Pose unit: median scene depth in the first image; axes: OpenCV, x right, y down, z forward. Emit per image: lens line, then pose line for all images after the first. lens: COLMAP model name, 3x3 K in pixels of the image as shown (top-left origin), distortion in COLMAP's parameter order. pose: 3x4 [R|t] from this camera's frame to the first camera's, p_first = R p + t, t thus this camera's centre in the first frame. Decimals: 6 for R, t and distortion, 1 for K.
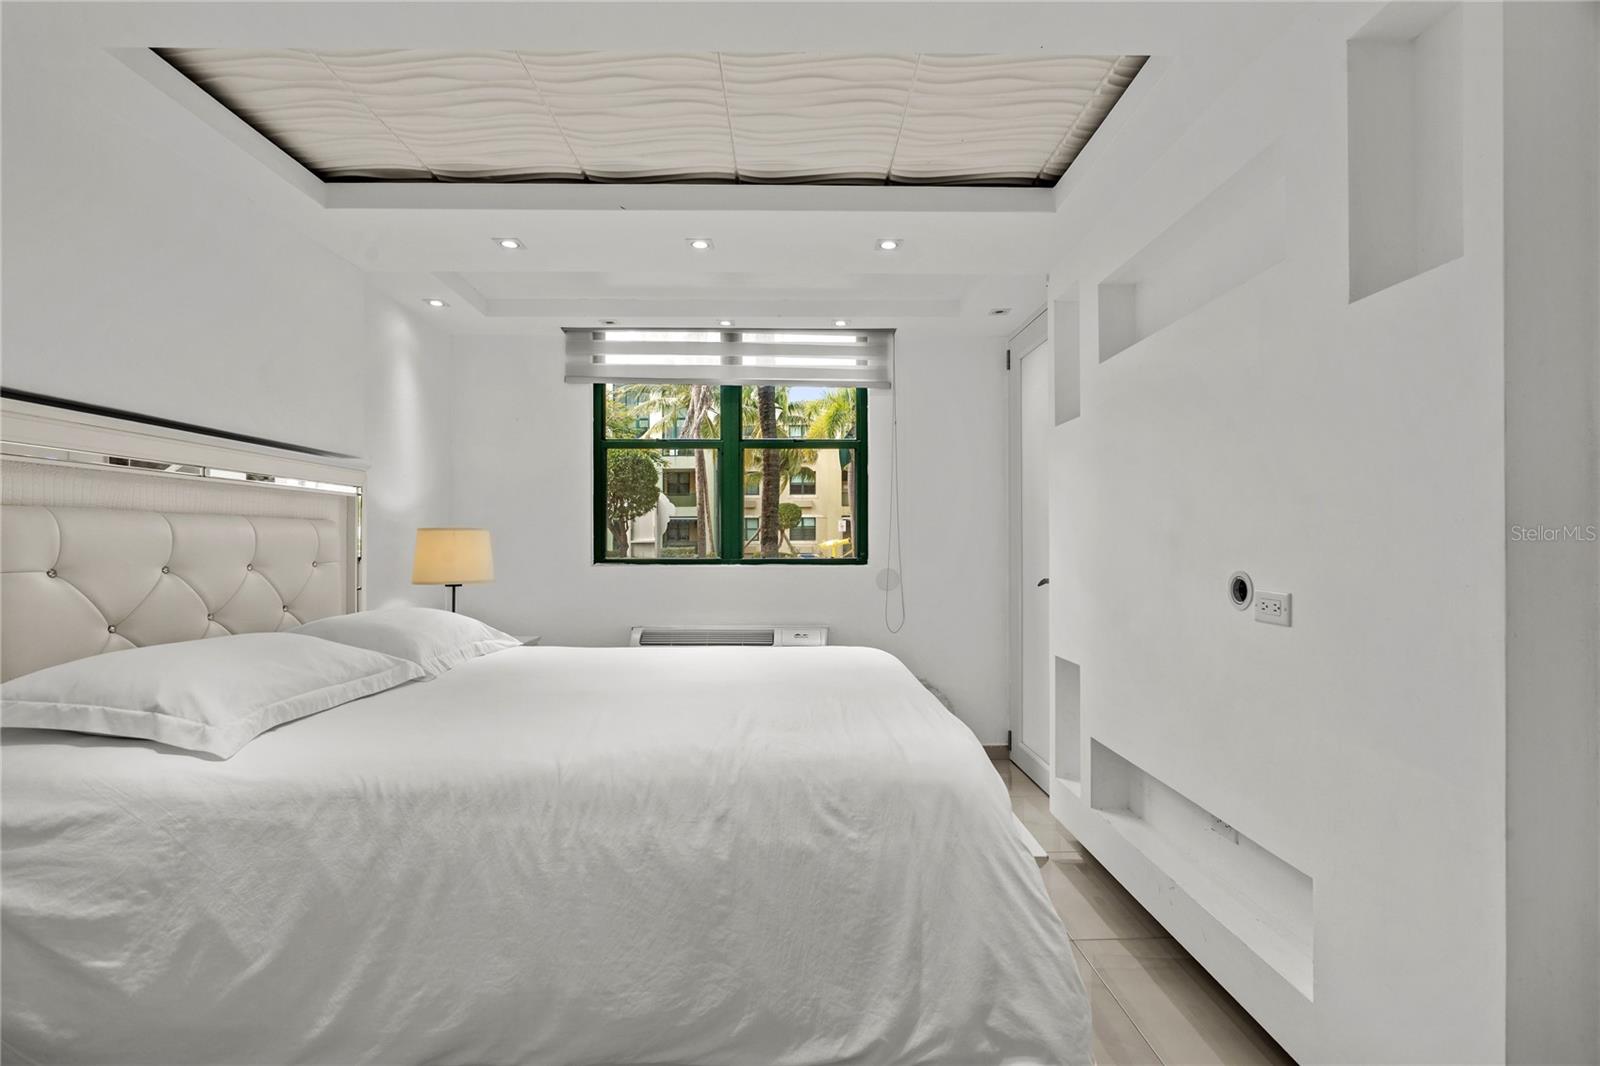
lens RADIAL K [[720.3, 0, 798.1], [0, 720.3, 539.2], [0, 0, 1]] dist [-0.003651, 0.000633]
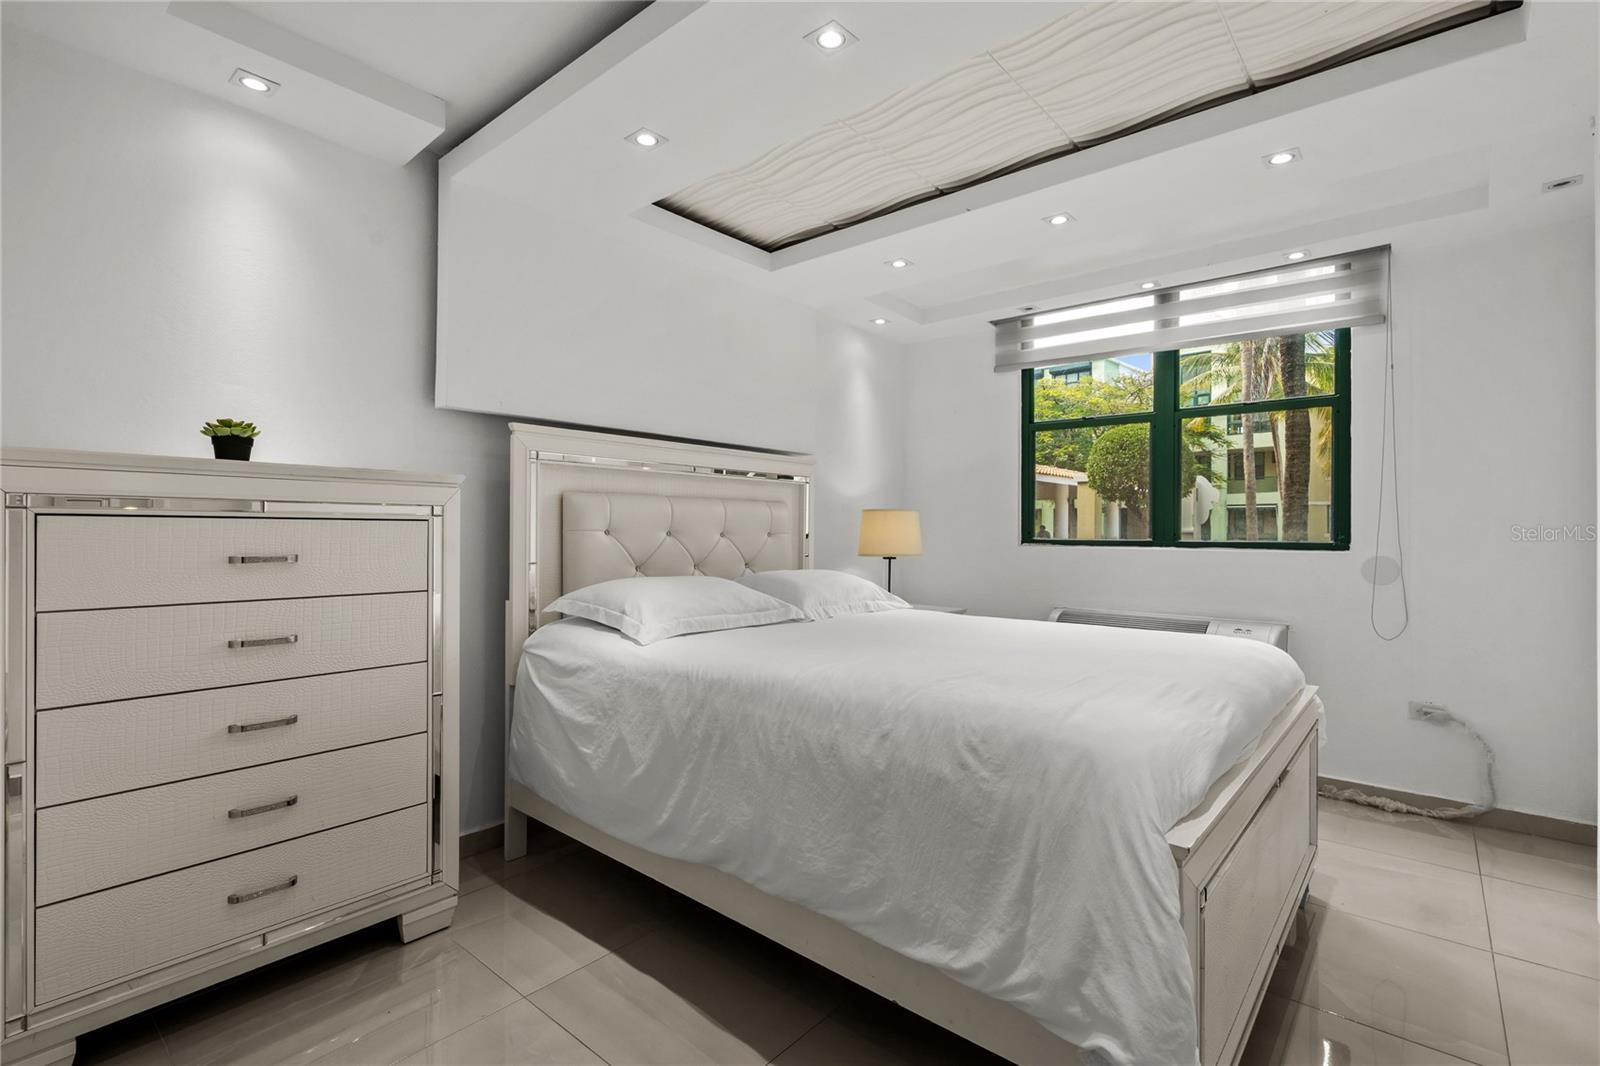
lens RADIAL K [[739.4, 0, 805.5], [0, 739.4, 527.0], [0, 0, 1]] dist [-0.012686, 0.008049]
pose [[0.750147, 0.001368, -0.661269, 0.408322], [-0.005226, 0.999979, -0.003859, 0.034313], [0.661250, 0.006351, 0.750139, 0.001965]]
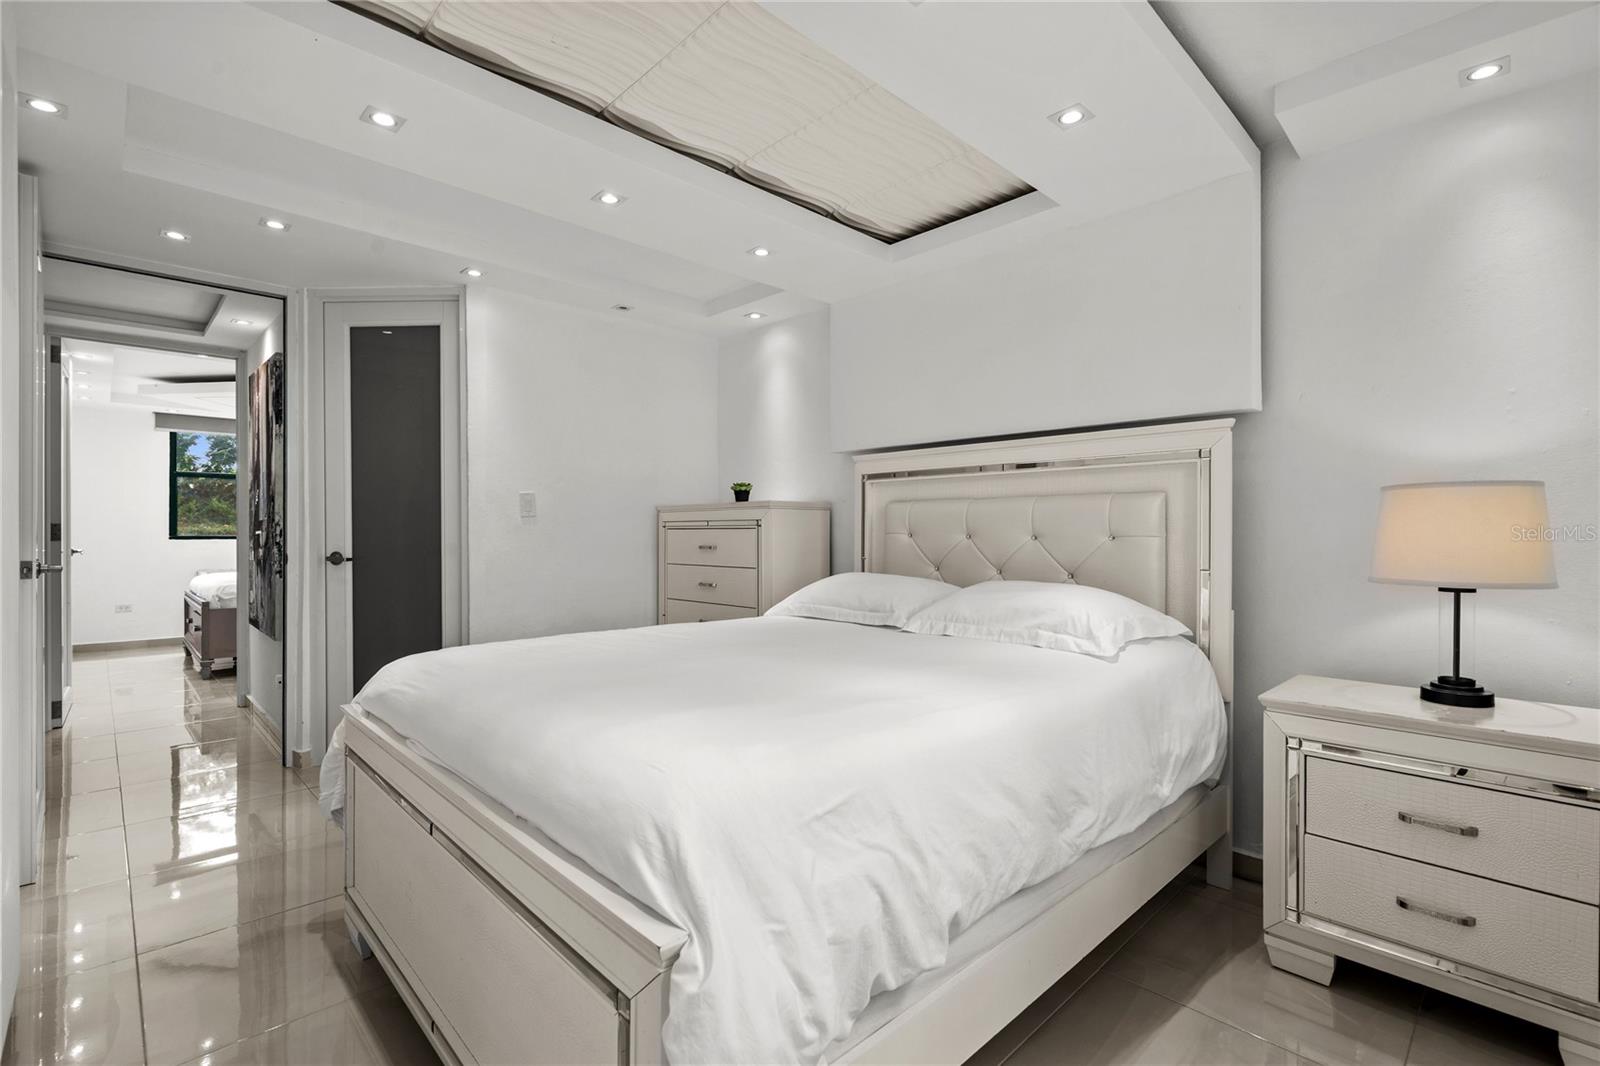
lens RADIAL K [[718.6, 0, 798.0], [0, 718.6, 531.2], [0, 0, 1]] dist [-0.002397, 0.000270]
pose [[-0.729397, 0.004281, -0.684077, 0.484482], [0.006076, 0.999982, -0.000221, 0.030779], [0.684063, -0.004318, -0.729410, 1.978364]]
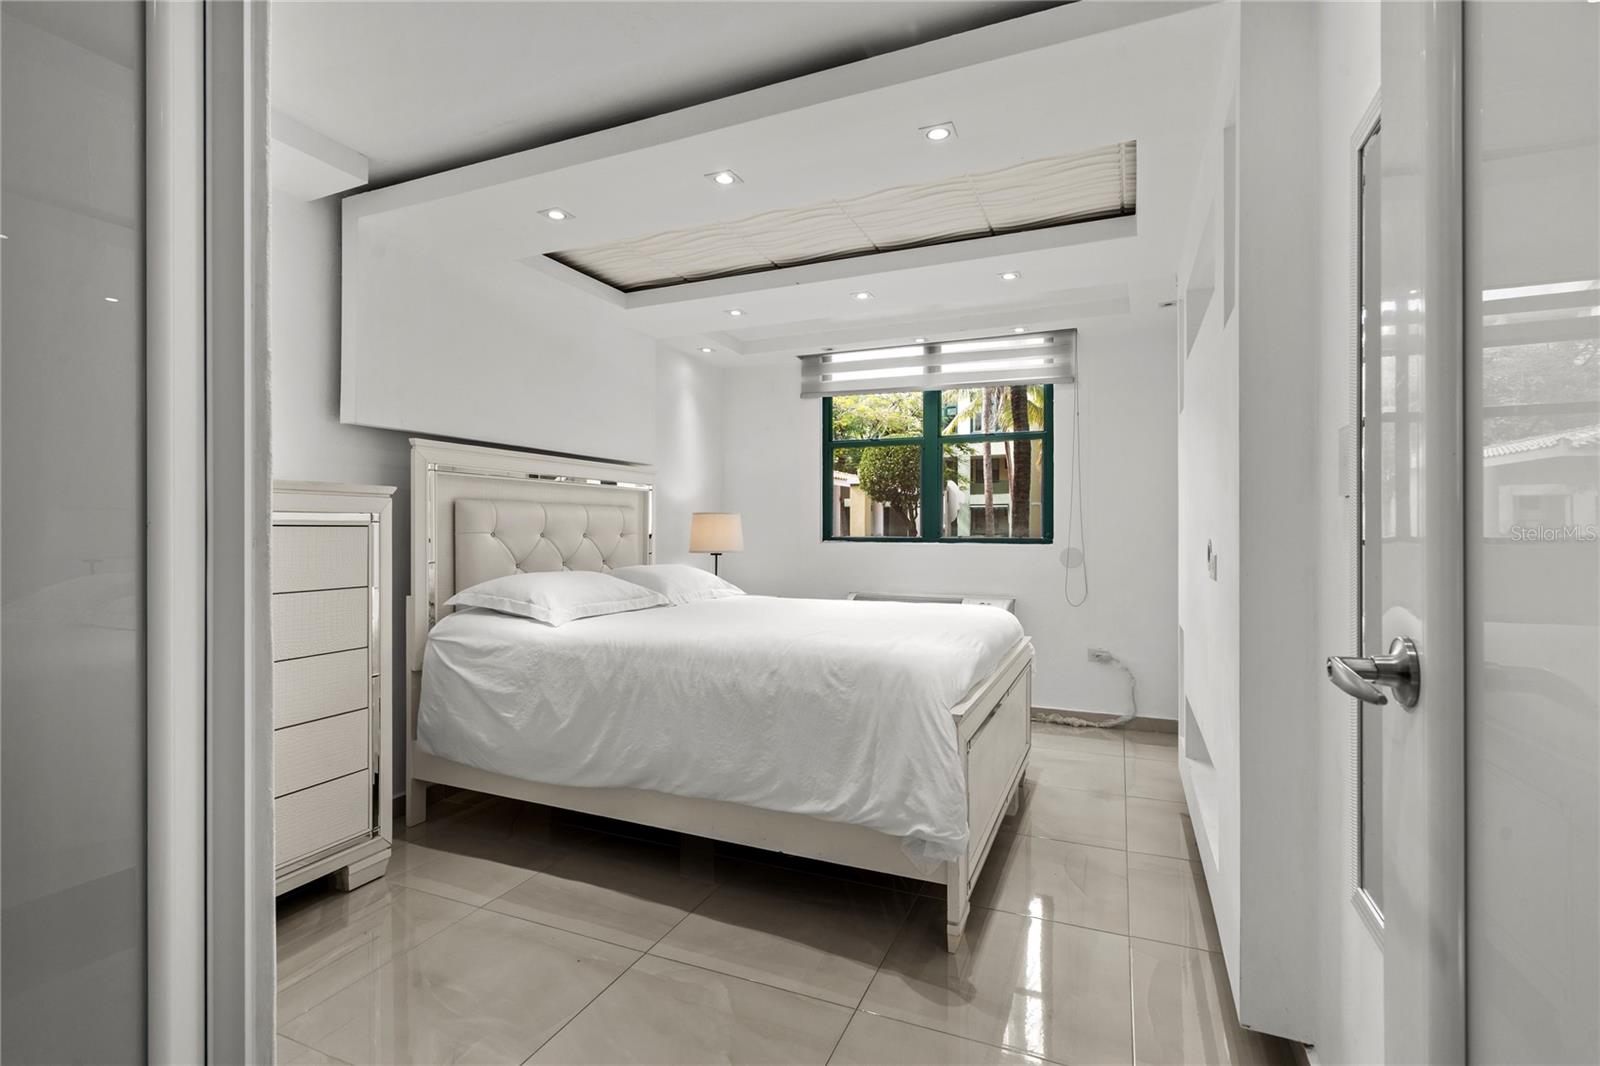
lens RADIAL K [[739.4, 0, 805.5], [0, 739.4, 527.0], [0, 0, 1]] dist [-0.012686, 0.008049]
pose [[0.912549, 0.001203, -0.408966, 0.476892], [-0.001818, 0.999998, -0.001113, 0.024509], [0.408964, 0.001759, 0.912549, -0.412854]]
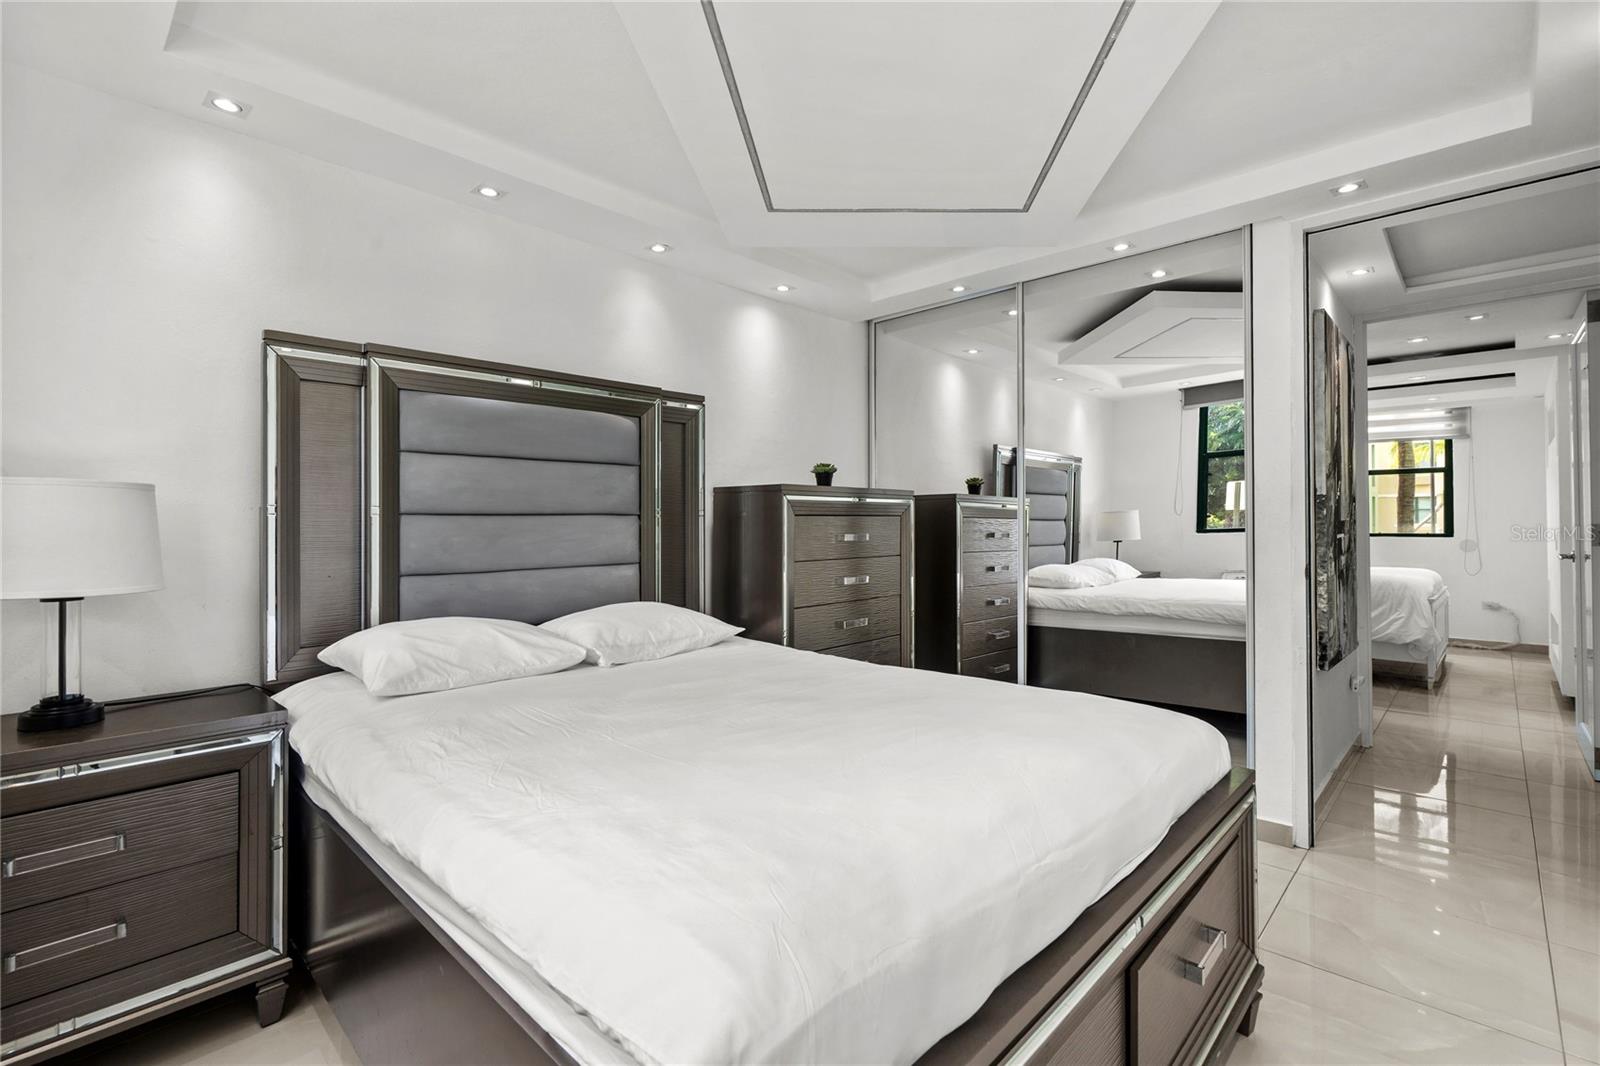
lens RADIAL K [[738.4, 0, 809.0], [0, 738.4, 520.4], [0, 0, 1]] dist [0.002290, 0.000457]
pose [[0.718422, -0.009981, -0.695536, 0.505010], [0.006853, 0.999950, -0.007272, -0.010285], [0.695574, 0.000458, 0.718454, -3.212832]]
